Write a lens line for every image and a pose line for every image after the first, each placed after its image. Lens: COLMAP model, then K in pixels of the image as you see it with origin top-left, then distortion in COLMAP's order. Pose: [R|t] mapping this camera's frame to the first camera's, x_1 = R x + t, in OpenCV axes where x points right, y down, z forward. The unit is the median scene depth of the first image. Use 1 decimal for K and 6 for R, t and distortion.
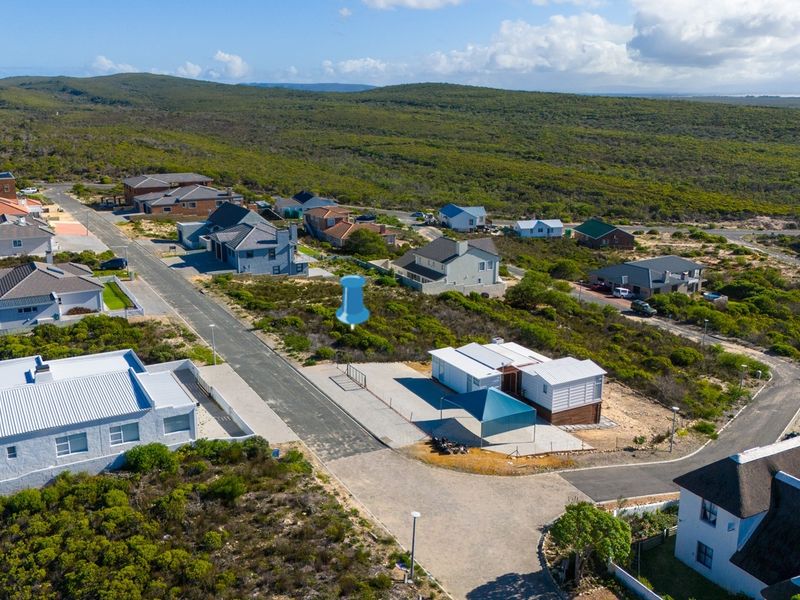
lens RADIAL K [[774.1, 0, 400.0], [0, 774.1, 300.0], [0, 0, 1]] dist [0.123286, -0.226027]
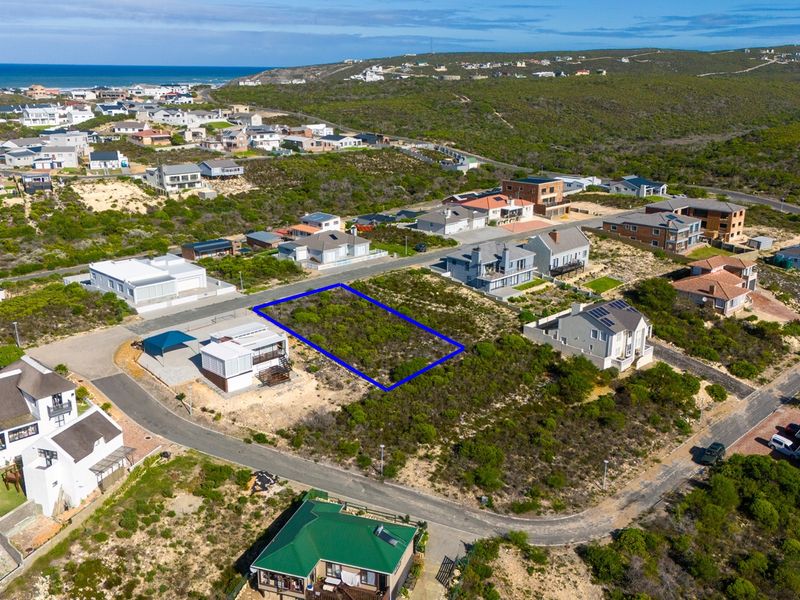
lens RADIAL K [[774.1, 0, 400.0], [0, 774.1, 300.0], [0, 0, 1]] dist [0.123286, -0.226027]
pose [[0.265427, 0.276183, -0.923727, 0.959112], [-0.249882, 0.945061, 0.210760, -0.235428], [0.931186, 0.174881, 0.319858, 0.452856]]
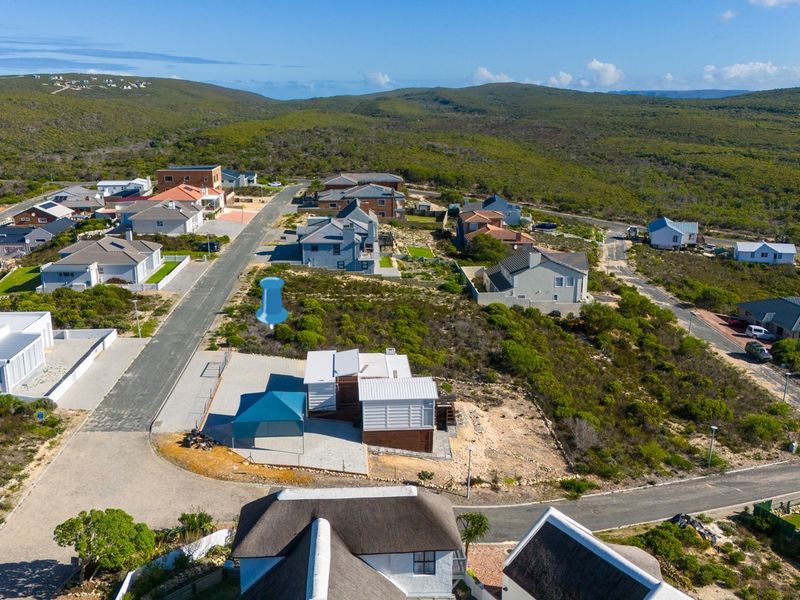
lens RADIAL K [[774.1, 0, 400.0], [0, 774.1, 300.0], [0, 0, 1]] dist [0.123286, -0.226027]
pose [[0.902331, 0.106581, -0.417660, 0.326715], [-0.110663, 0.993752, 0.014510, -0.015187], [0.416597, 0.033127, 0.908488, 0.091358]]
